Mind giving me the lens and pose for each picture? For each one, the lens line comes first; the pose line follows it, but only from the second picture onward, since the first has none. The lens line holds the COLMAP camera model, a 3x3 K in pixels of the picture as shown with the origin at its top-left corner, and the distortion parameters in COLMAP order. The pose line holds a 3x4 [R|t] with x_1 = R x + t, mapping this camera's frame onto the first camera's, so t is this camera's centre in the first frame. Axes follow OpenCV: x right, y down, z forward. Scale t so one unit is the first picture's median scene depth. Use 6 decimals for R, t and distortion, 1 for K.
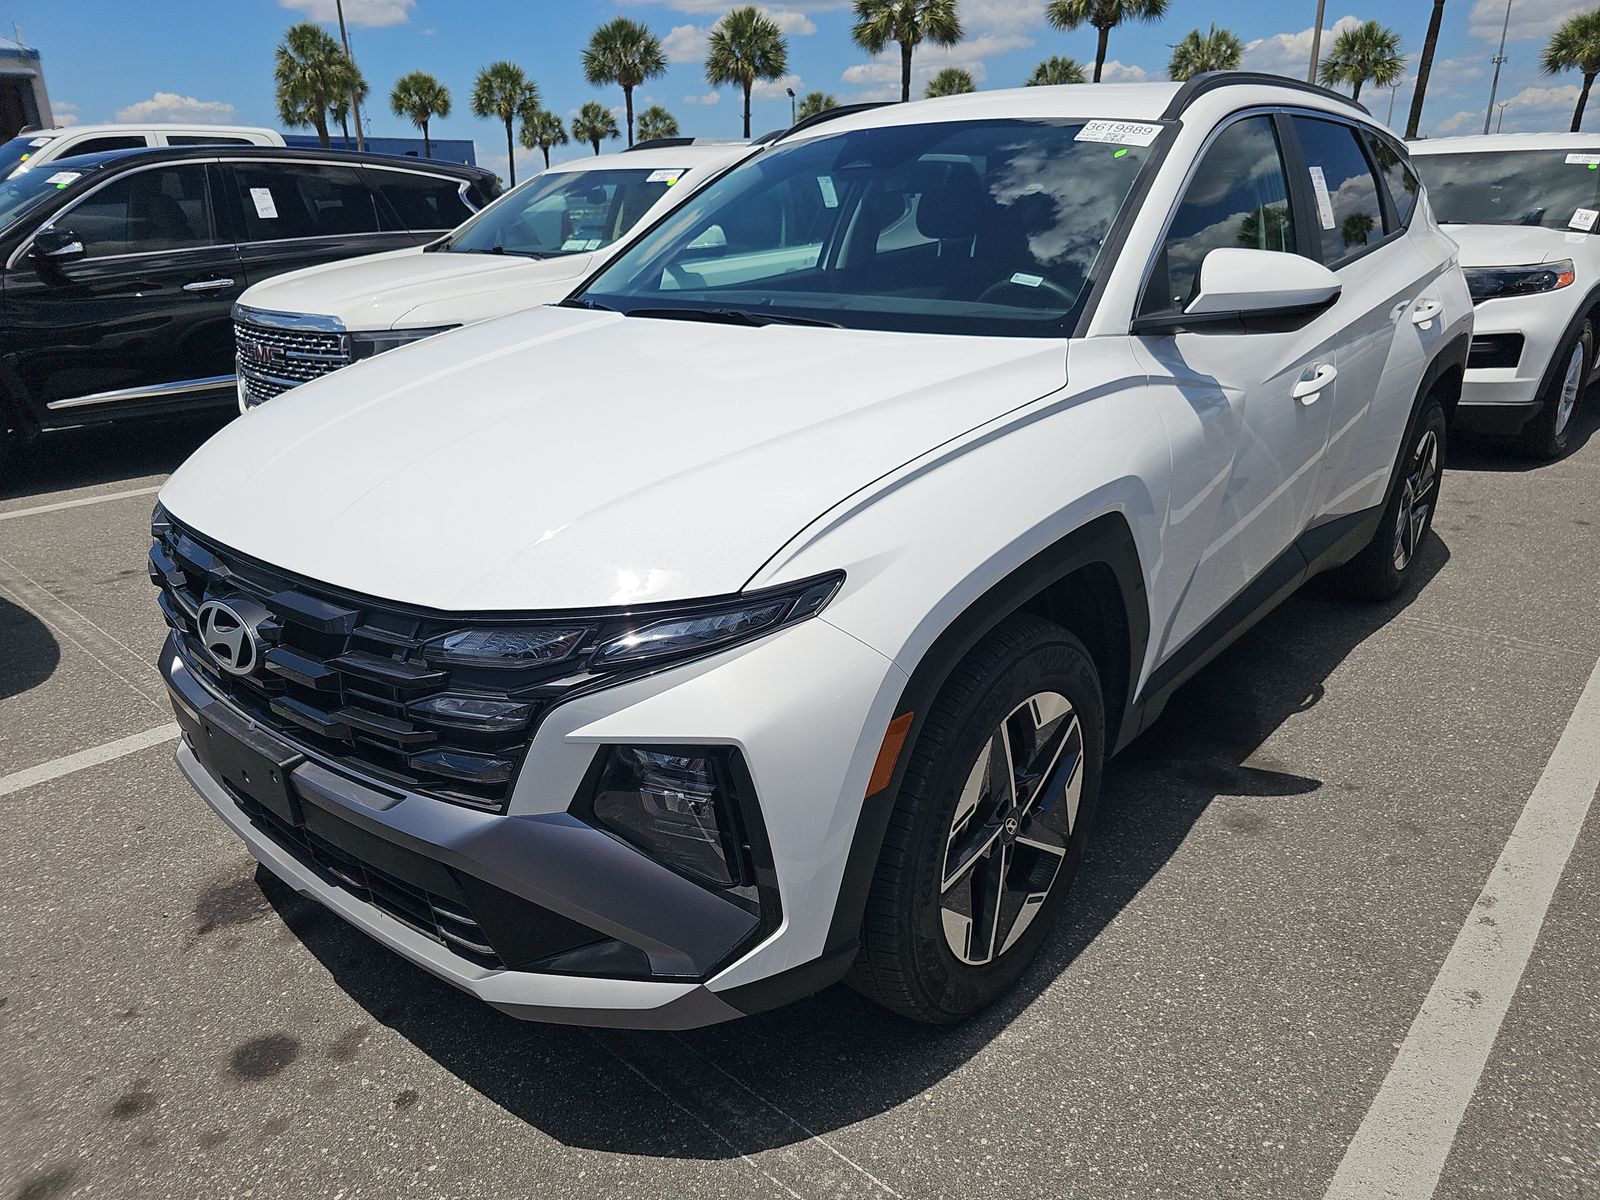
lens RADIAL K [[1074.7, 0, 793.7], [0, 1074.7, 634.3], [0, 0, 1]] dist [0.027804, -0.001441]
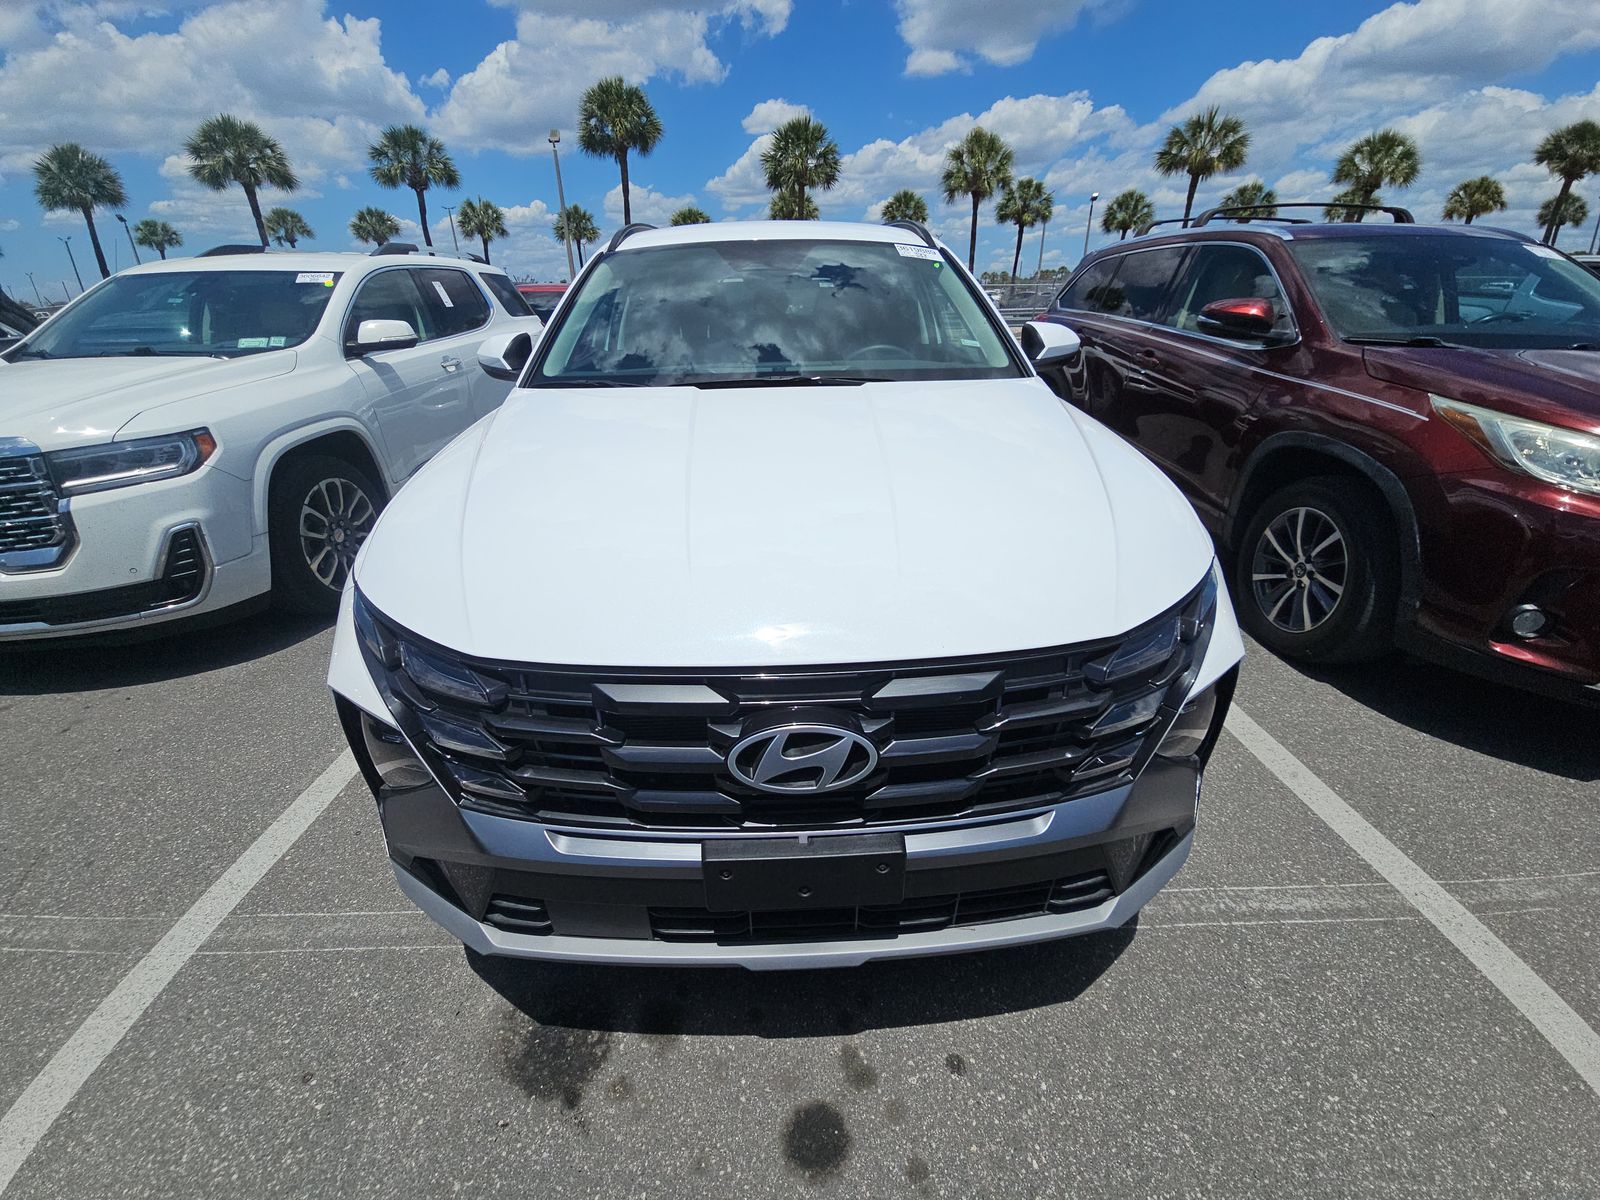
lens RADIAL K [[642.1, 0, 792.4], [0, 642.1, 600.8], [0, 0, 1]] dist [0.036582, -0.023134]
pose [[0.721785, -0.282671, 0.631762, -0.627187], [0.258089, 0.956884, 0.133277, -0.151401], [-0.642197, 0.066853, 0.763619, 0.431524]]
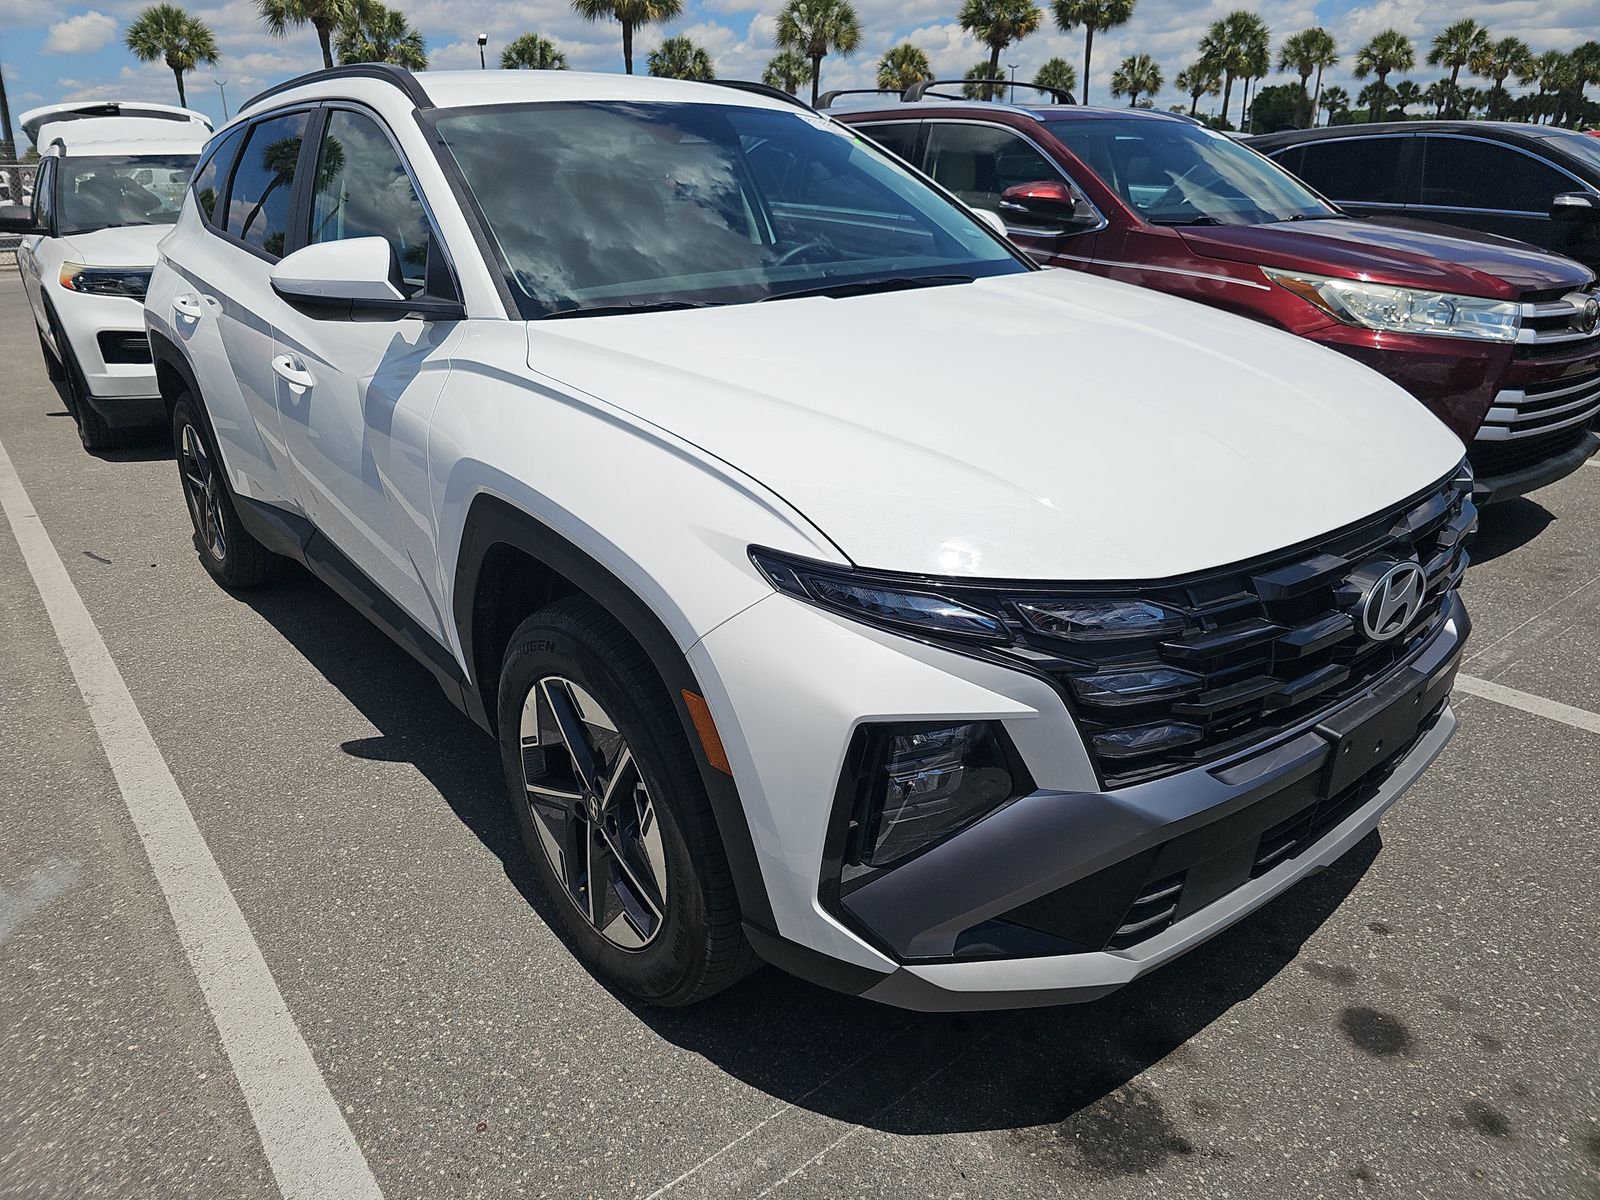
lens RADIAL K [[1058.0, 0, 800.0], [0, 1058.0, 600.0], [0, 0, 1]] dist [0.023176, -0.001231]
pose [[0.150330, -0.348984, 0.924993, -1.099131], [0.380696, 0.883910, 0.271613, -0.338242], [-0.912399, 0.311309, 0.265735, 0.917499]]
